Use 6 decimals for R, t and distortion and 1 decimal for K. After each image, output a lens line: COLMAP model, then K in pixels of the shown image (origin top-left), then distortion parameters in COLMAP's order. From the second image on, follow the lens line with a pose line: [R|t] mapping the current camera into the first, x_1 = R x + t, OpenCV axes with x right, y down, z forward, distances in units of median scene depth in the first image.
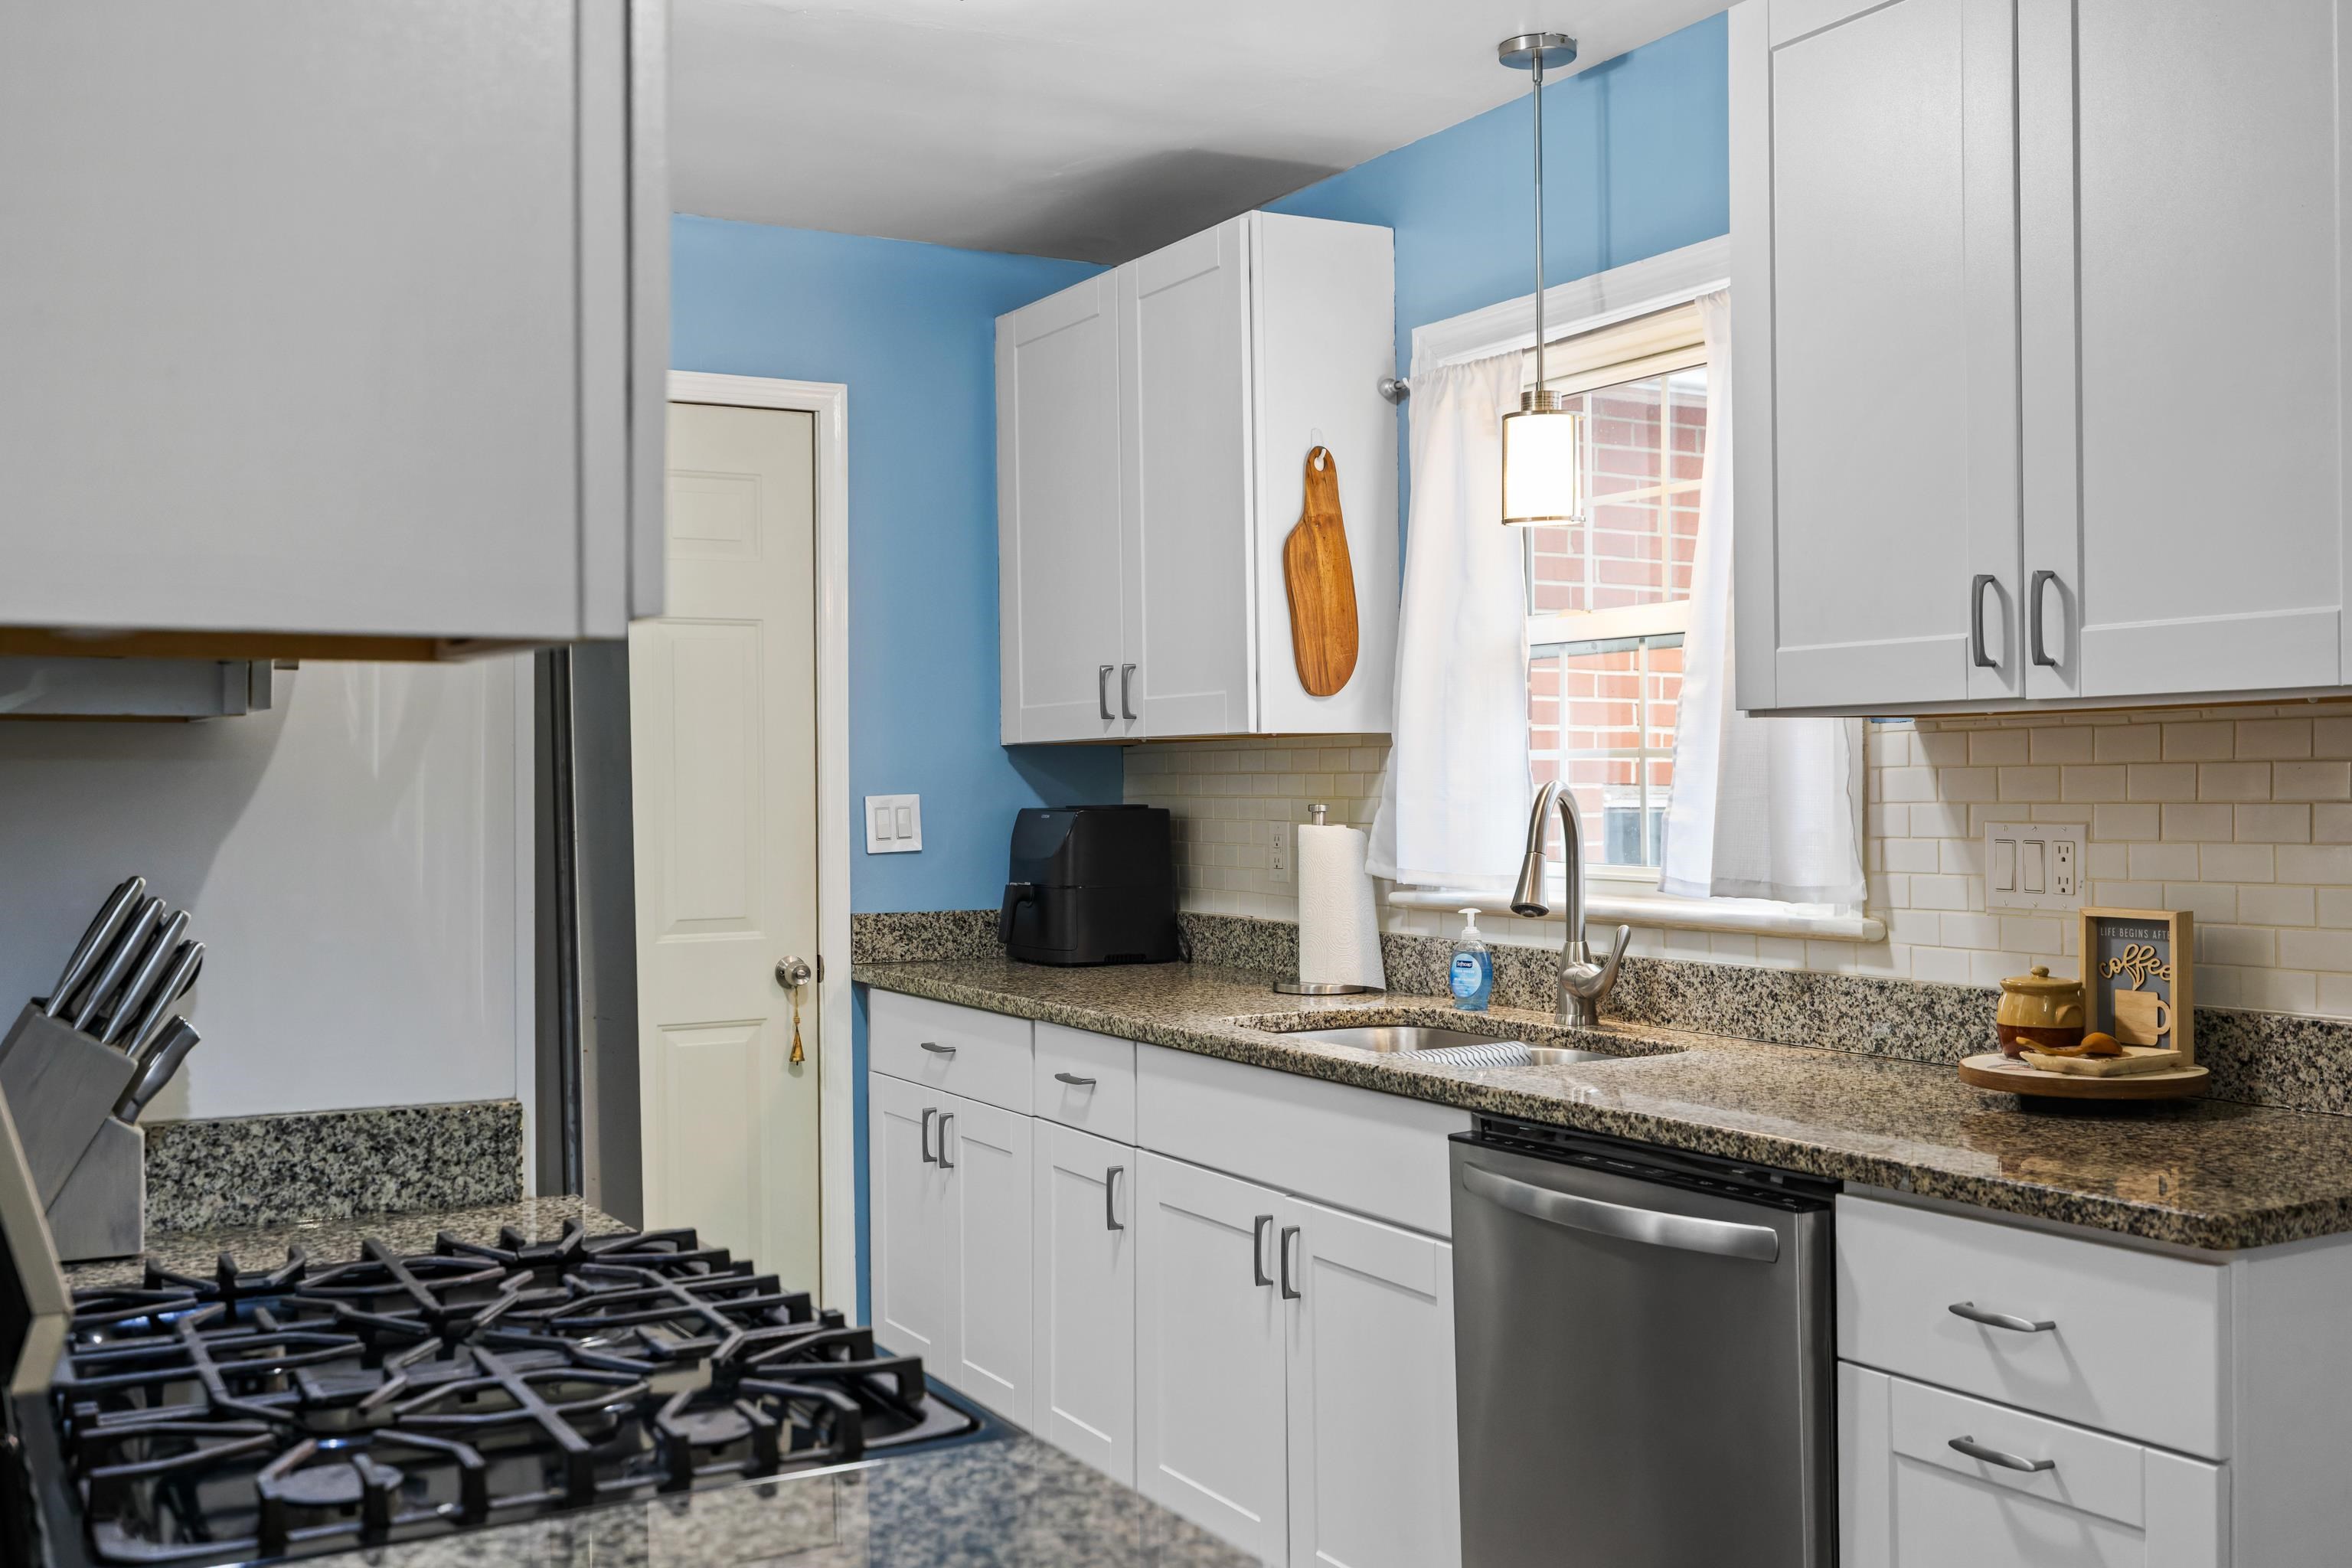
lens RADIAL K [[2275.3, 0, 1180.2], [0, 2275.3, 789.8], [0, 0, 1]] dist [-0.008446, 0.000000]
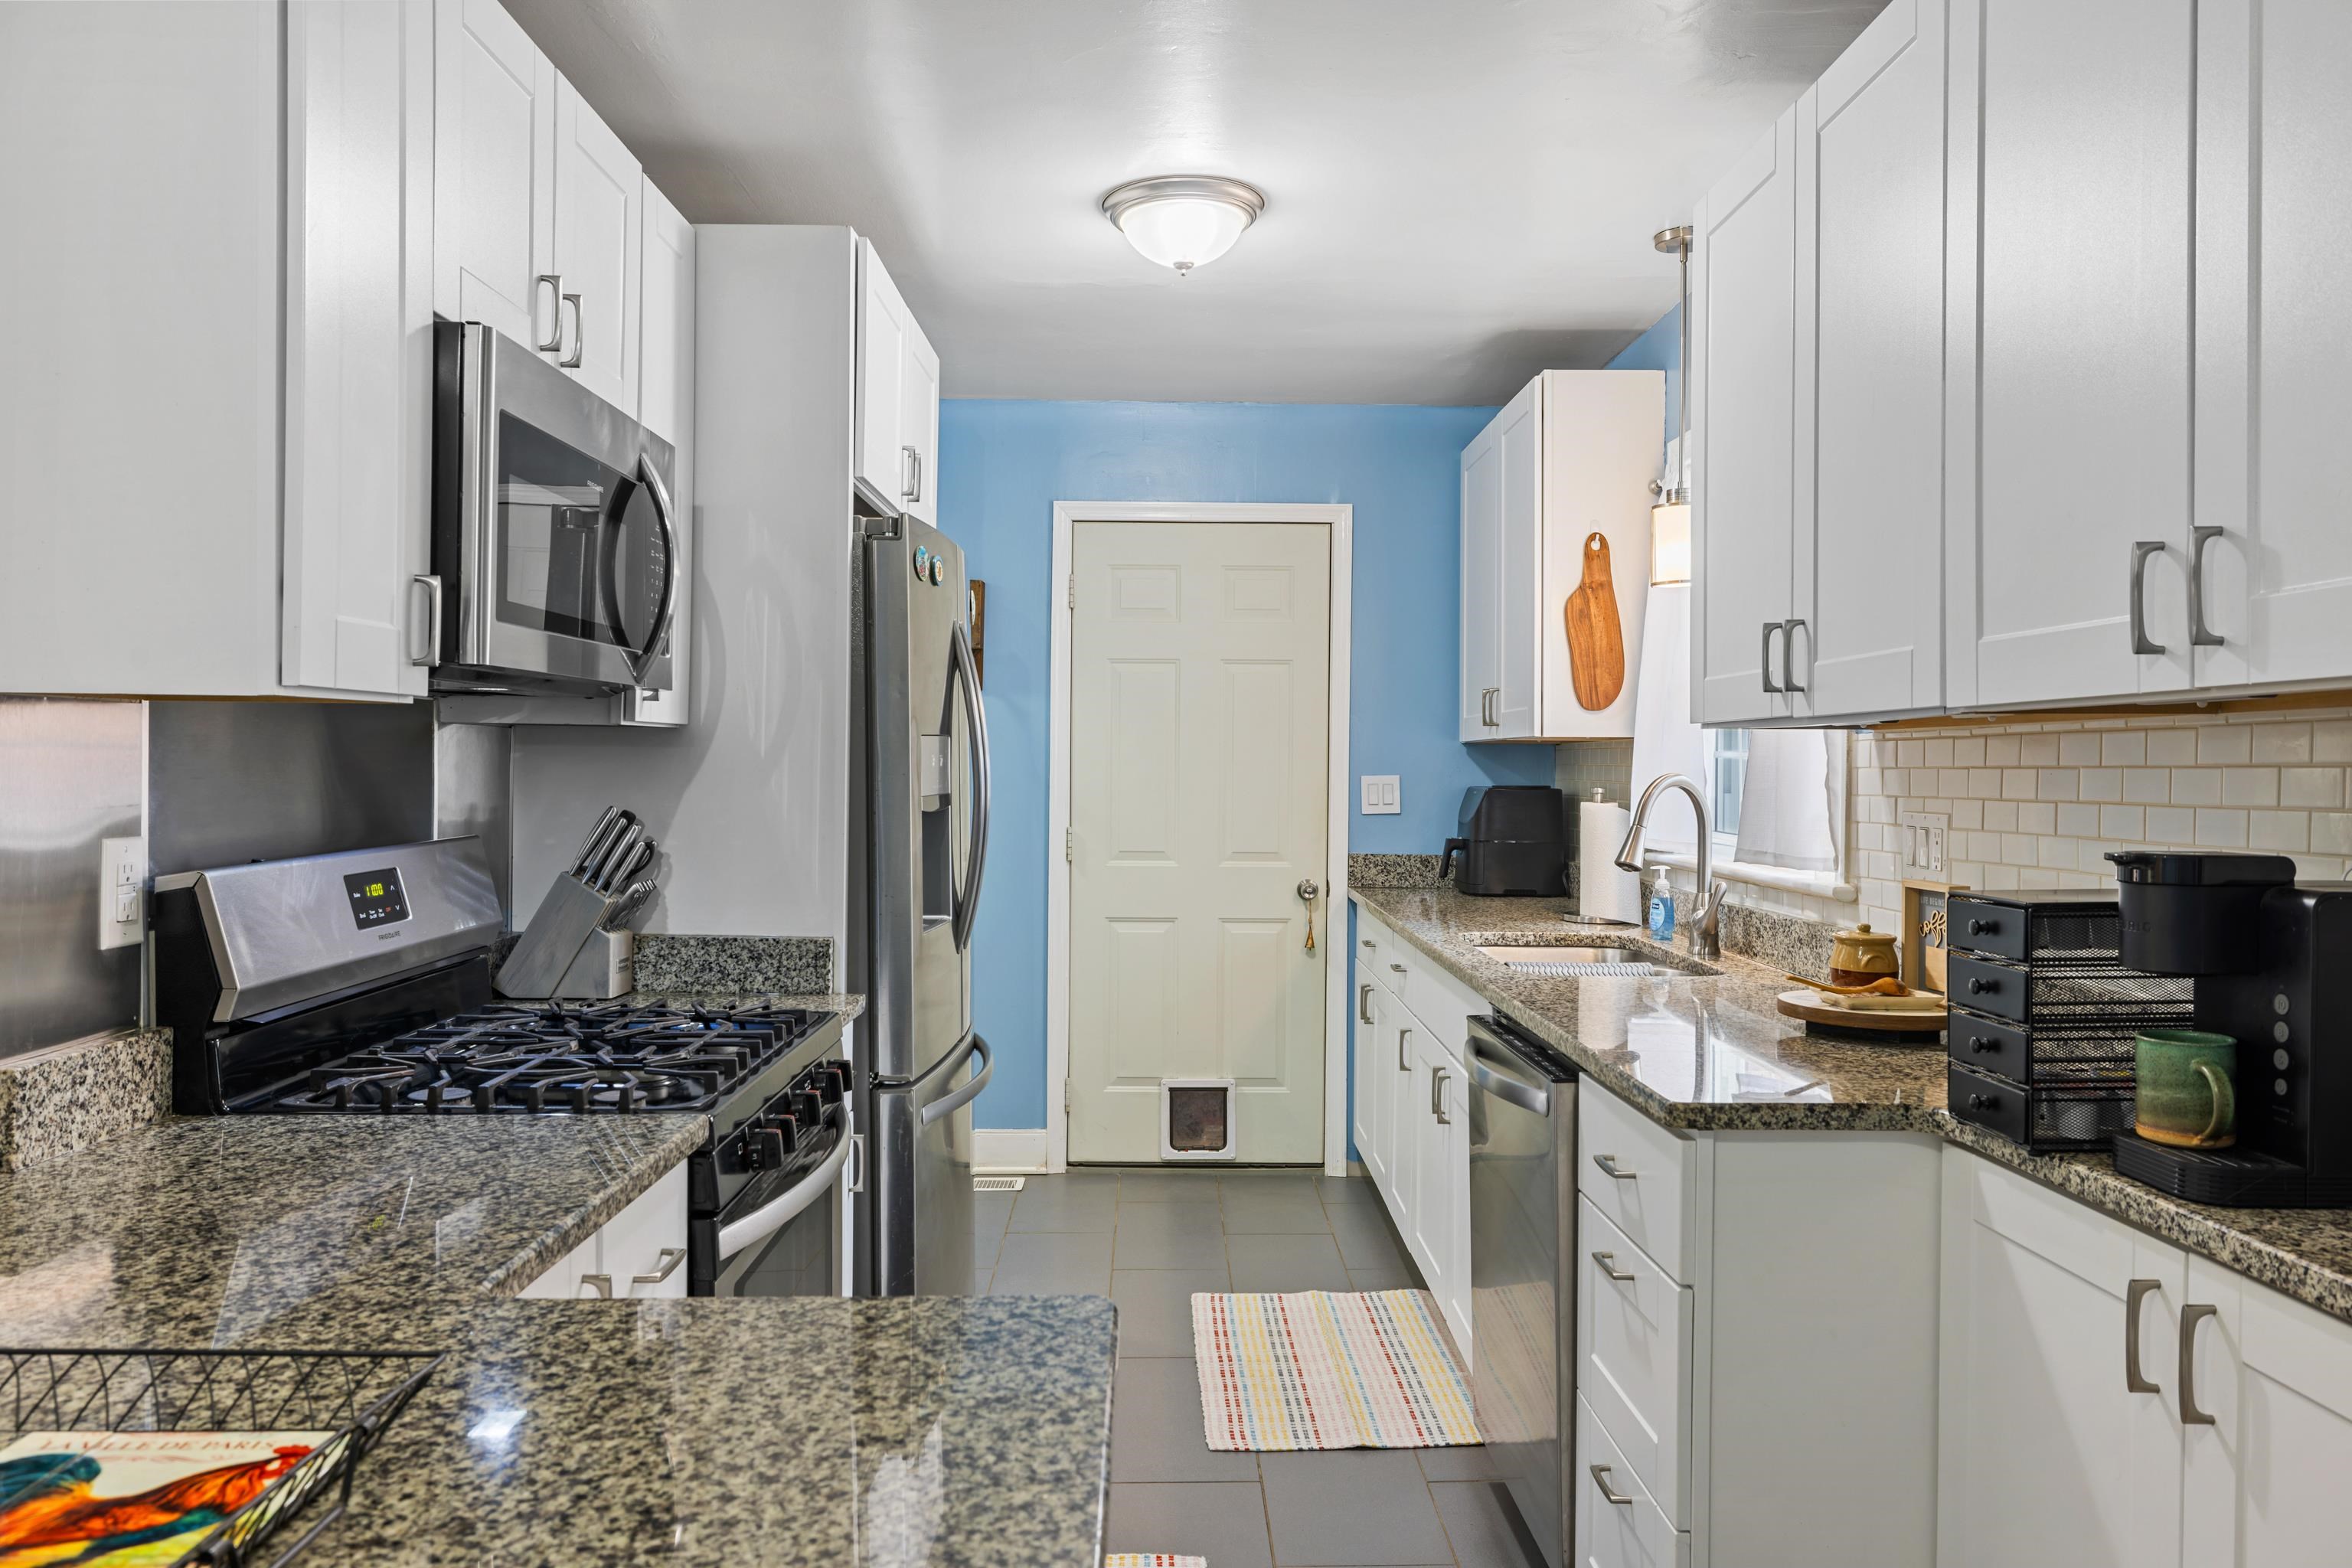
lens RADIAL K [[1598.8, 0, 1170.9], [0, 1598.8, 769.3], [0, 0, 1]] dist [0.000914, -0.001179]
pose [[0.875308, 0.017645, -0.483244, 0.312941], [-0.018166, 0.999828, 0.003603, -0.003942], [0.483225, 0.005624, 0.875478, 0.010895]]
